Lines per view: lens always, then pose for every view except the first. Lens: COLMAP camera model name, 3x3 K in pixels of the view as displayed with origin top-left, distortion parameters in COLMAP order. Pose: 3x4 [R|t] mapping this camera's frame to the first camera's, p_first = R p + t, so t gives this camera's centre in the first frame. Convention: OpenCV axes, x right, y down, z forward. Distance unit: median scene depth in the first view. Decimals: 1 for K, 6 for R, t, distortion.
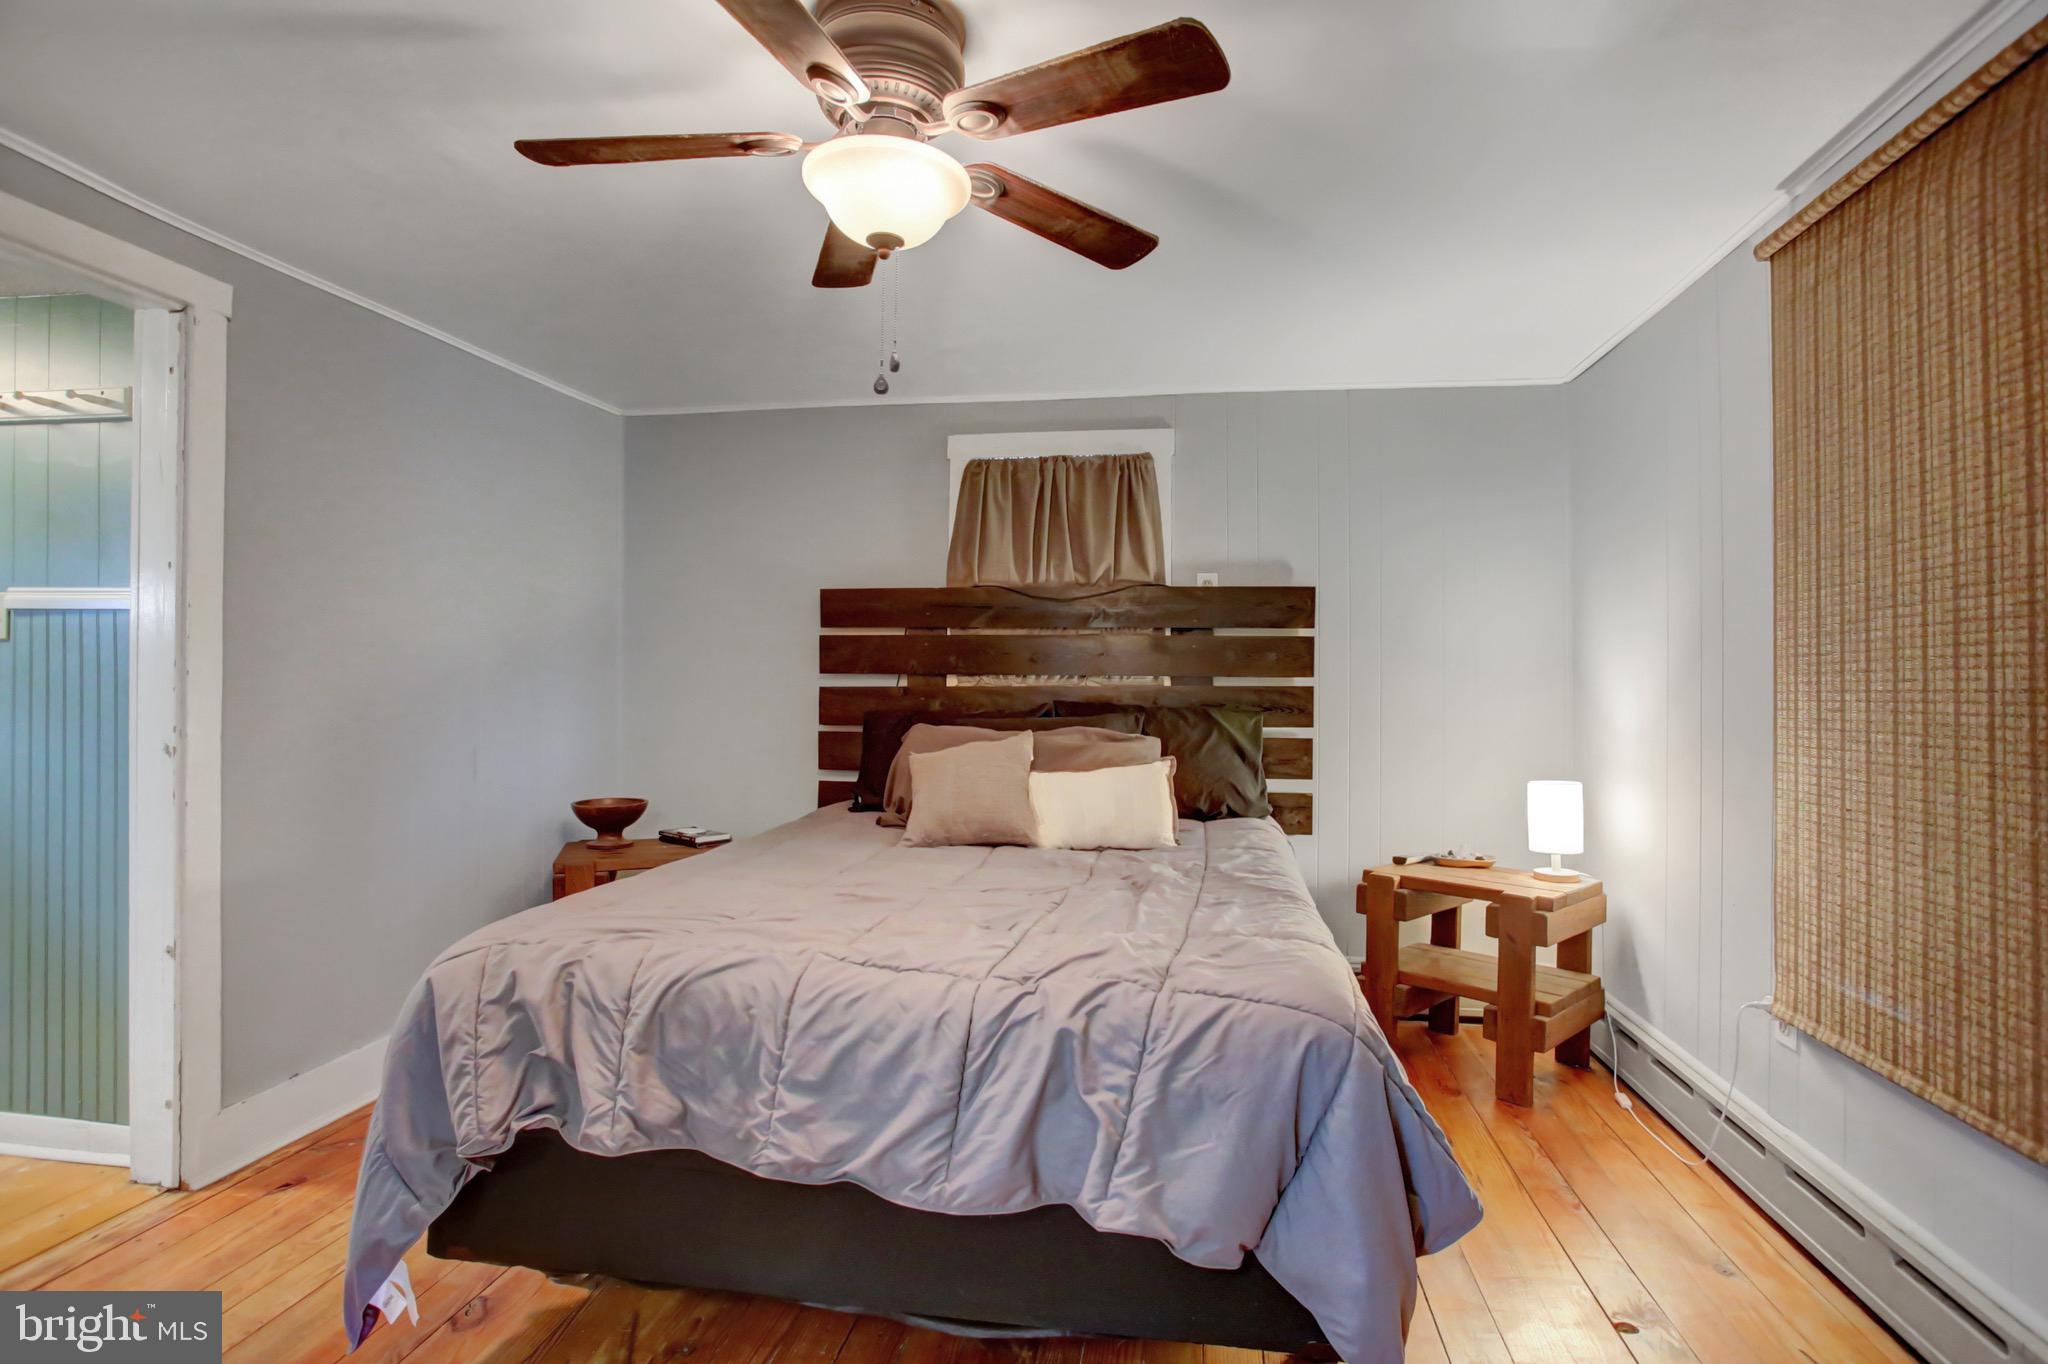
lens RADIAL K [[1005.8, 0, 1111.5], [0, 1005.8, 665.9], [0, 0, 1]] dist [-0.050711, 0.009514]
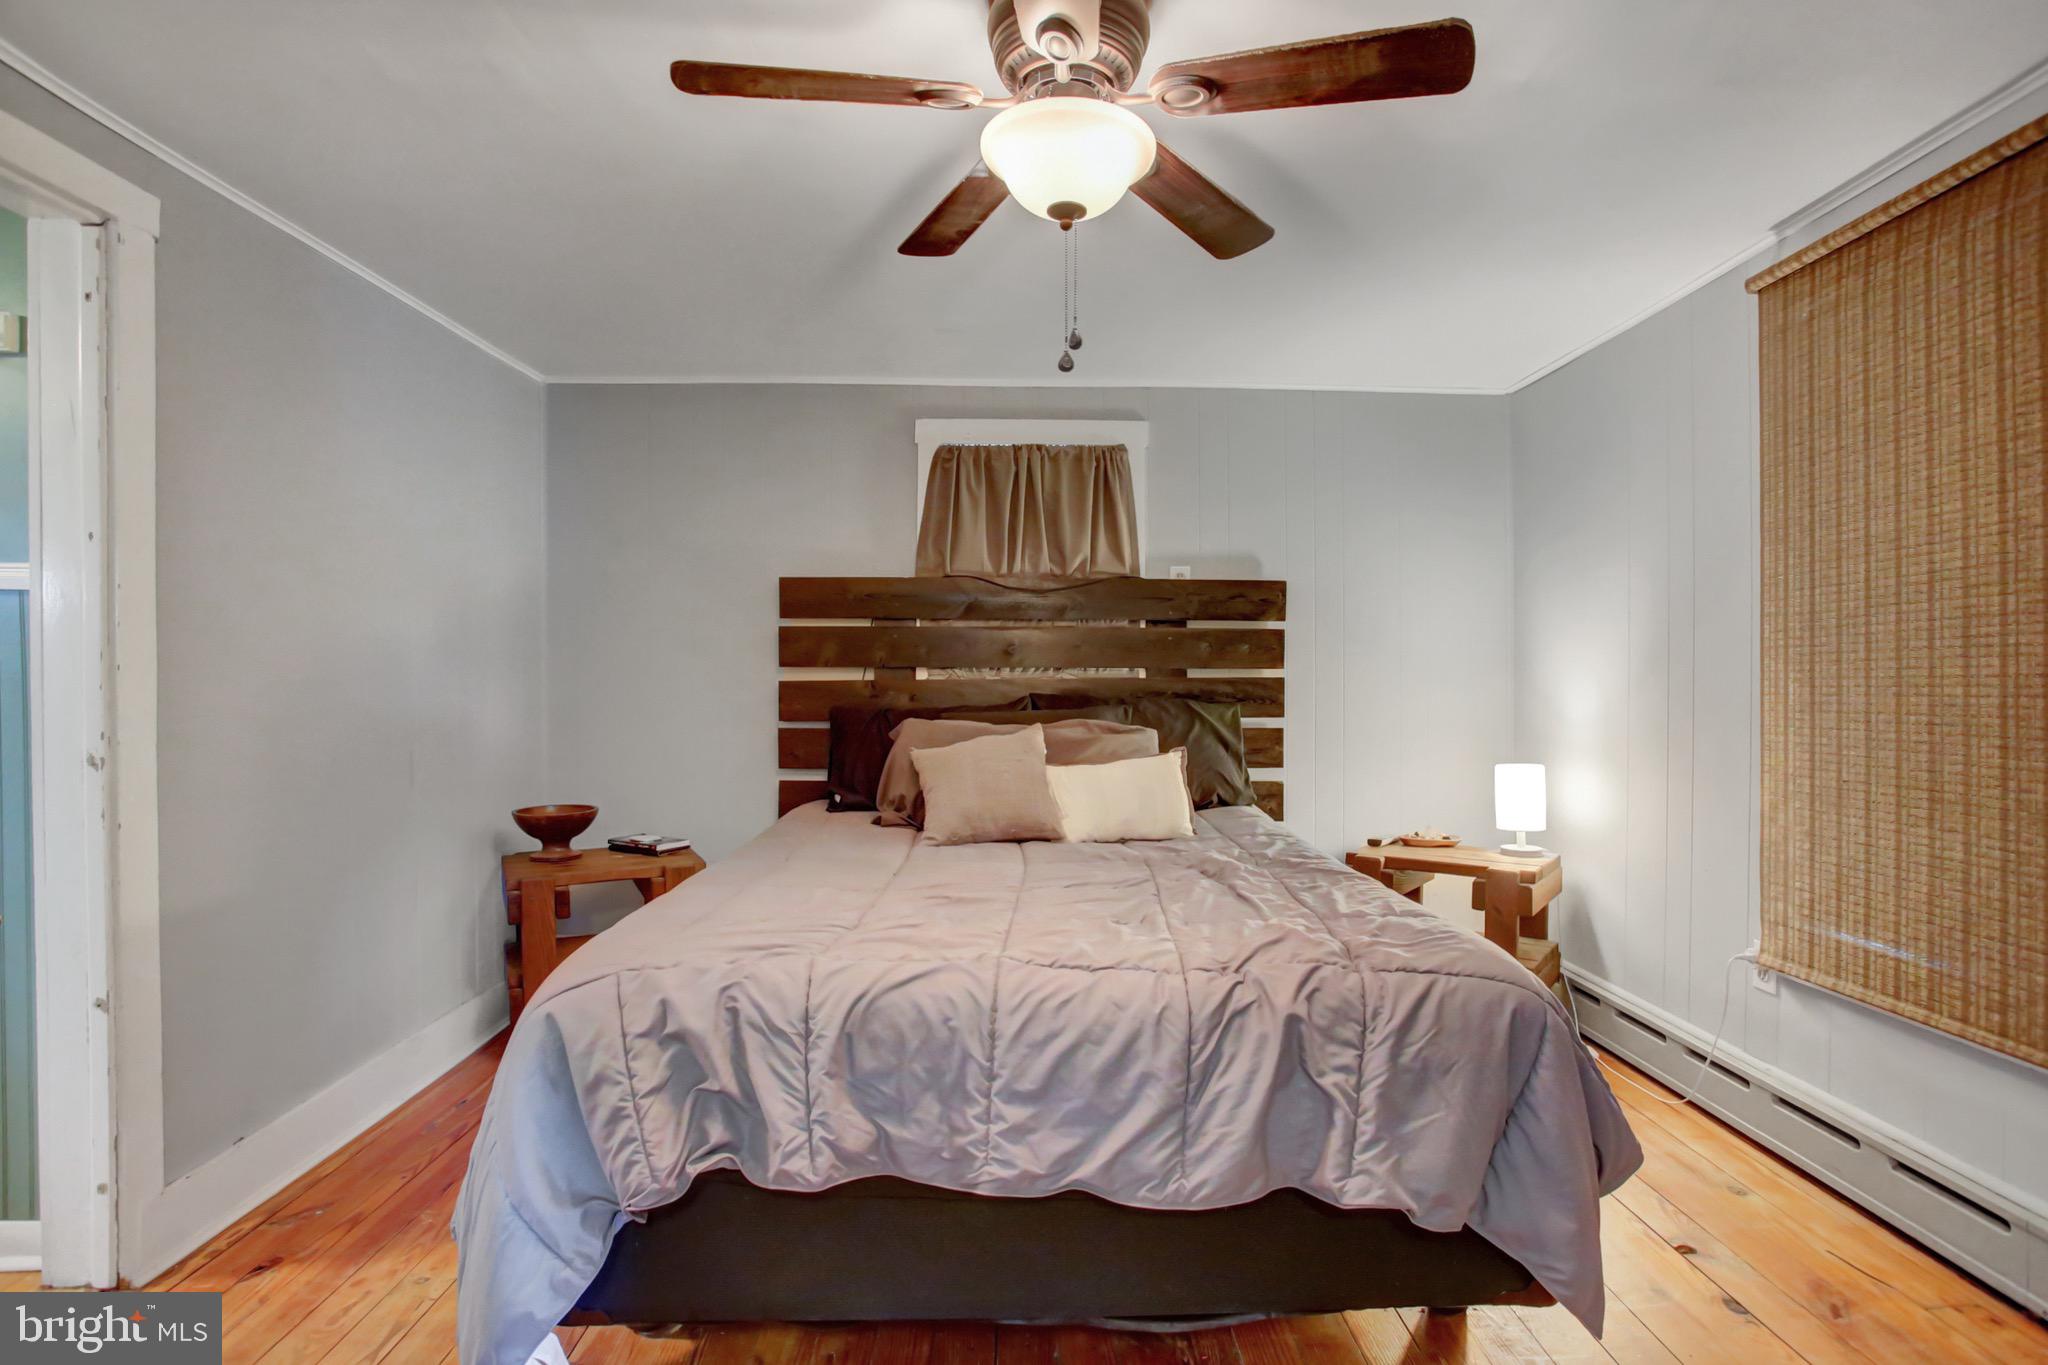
lens RADIAL K [[1005.8, 0, 1040.7], [0, 1005.8, 680.5], [0, 0, 1]] dist [-0.050711, 0.009514]
pose [[0.983264, -0.006274, 0.182081, -0.375442], [0.002812, 0.999810, 0.019269, 0.004484], [-0.182167, -0.018435, 0.983095, 0.050125]]
